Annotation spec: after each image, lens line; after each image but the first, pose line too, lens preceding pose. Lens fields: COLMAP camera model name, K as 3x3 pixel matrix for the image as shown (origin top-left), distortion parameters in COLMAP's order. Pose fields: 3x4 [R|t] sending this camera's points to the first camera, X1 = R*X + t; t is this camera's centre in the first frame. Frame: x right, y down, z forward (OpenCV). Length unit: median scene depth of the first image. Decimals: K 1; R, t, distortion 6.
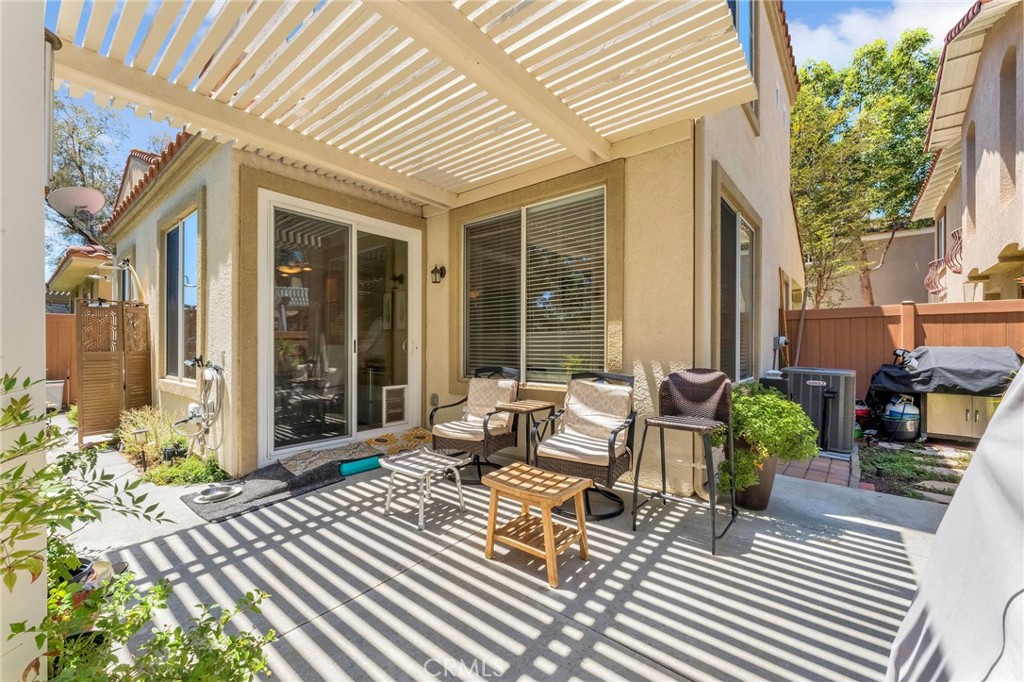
lens RADIAL K [[414.1, 0, 507.6], [0, 414.1, 346.4], [0, 0, 1]] dist [0.001478, 0.000446]
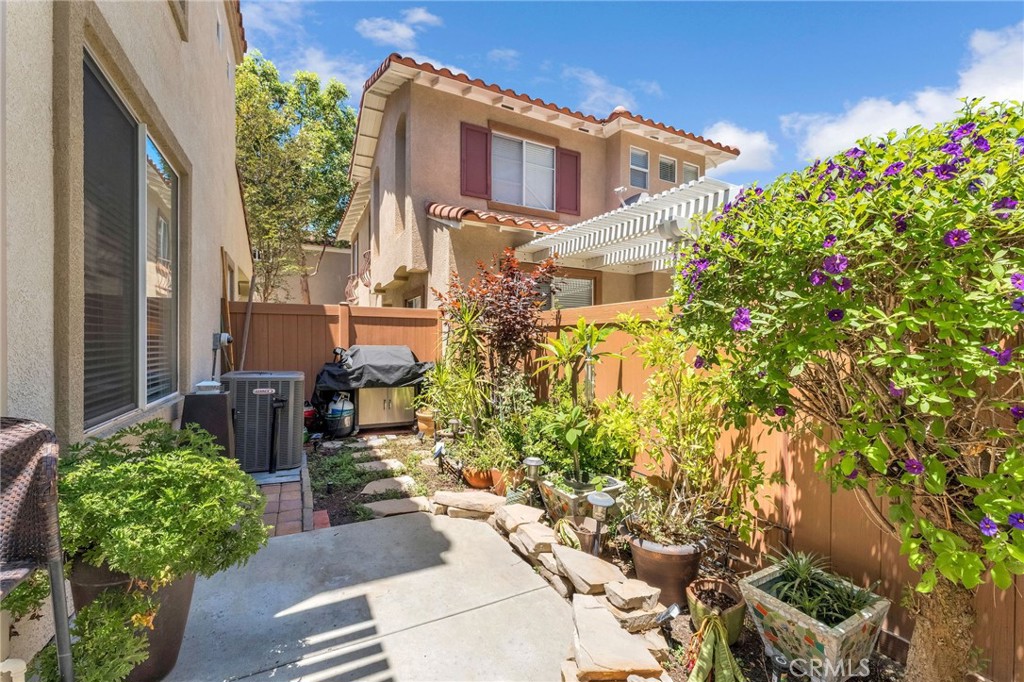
lens RADIAL K [[414.1, 0, 506.2], [0, 414.1, 345.4], [0, 0, 1]] dist [0.001478, 0.000446]
pose [[0.391025, -0.004413, 0.920370, 0.151087], [-0.003490, 0.999974, 0.006277, -0.007276], [-0.920374, -0.005666, 0.390999, 0.203177]]
